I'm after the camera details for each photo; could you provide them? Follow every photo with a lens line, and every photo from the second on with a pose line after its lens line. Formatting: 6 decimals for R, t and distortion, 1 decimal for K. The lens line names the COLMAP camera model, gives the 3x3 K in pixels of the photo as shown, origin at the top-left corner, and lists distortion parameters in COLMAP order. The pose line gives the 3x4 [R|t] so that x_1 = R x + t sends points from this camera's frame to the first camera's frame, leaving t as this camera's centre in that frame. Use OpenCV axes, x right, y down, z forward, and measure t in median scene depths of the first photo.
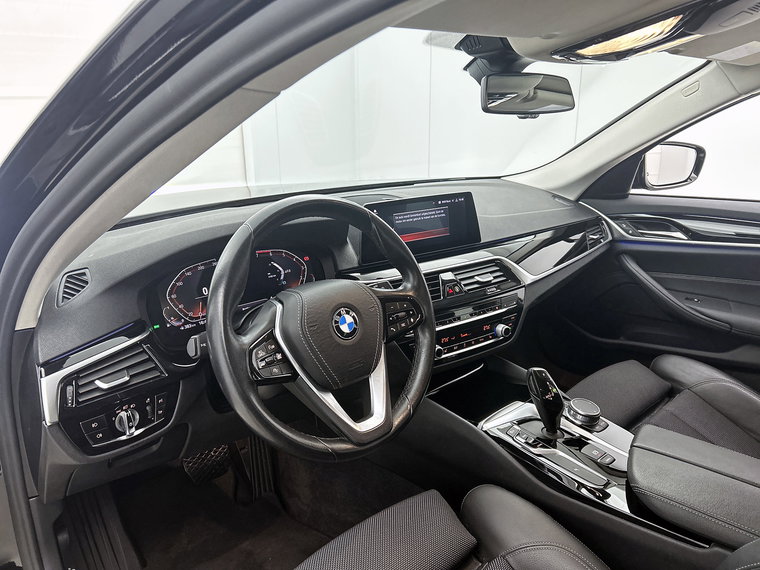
lens RADIAL K [[576.3, 0, 366.5], [0, 576.3, 283.5], [0, 0, 1]] dist [0.010498, 0.000571]
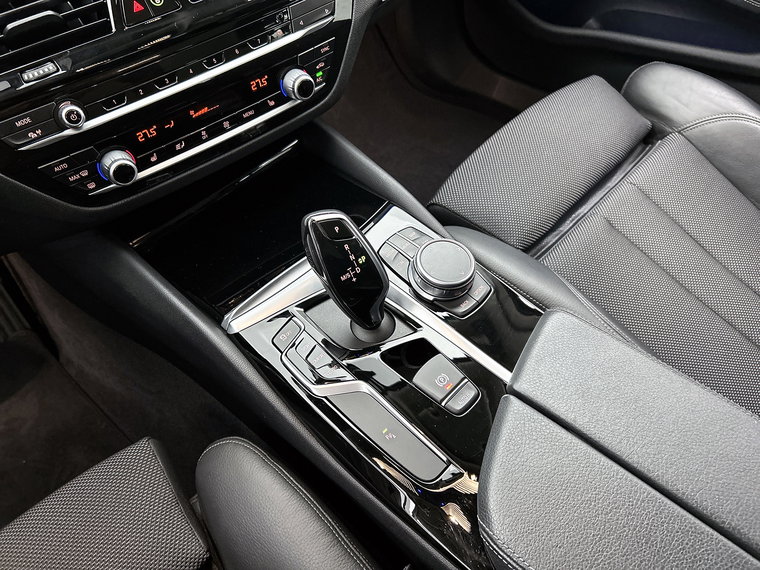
lens RADIAL K [[576.3, 0, 366.5], [0, 576.3, 283.5], [0, 0, 1]] dist [0.010498, 0.000571]
pose [[0.996644, -0.081529, -0.007308, 0.282385], [0.072062, 0.831542, 0.550768, -0.036121], [-0.038827, -0.549446, 0.834627, 0.531620]]
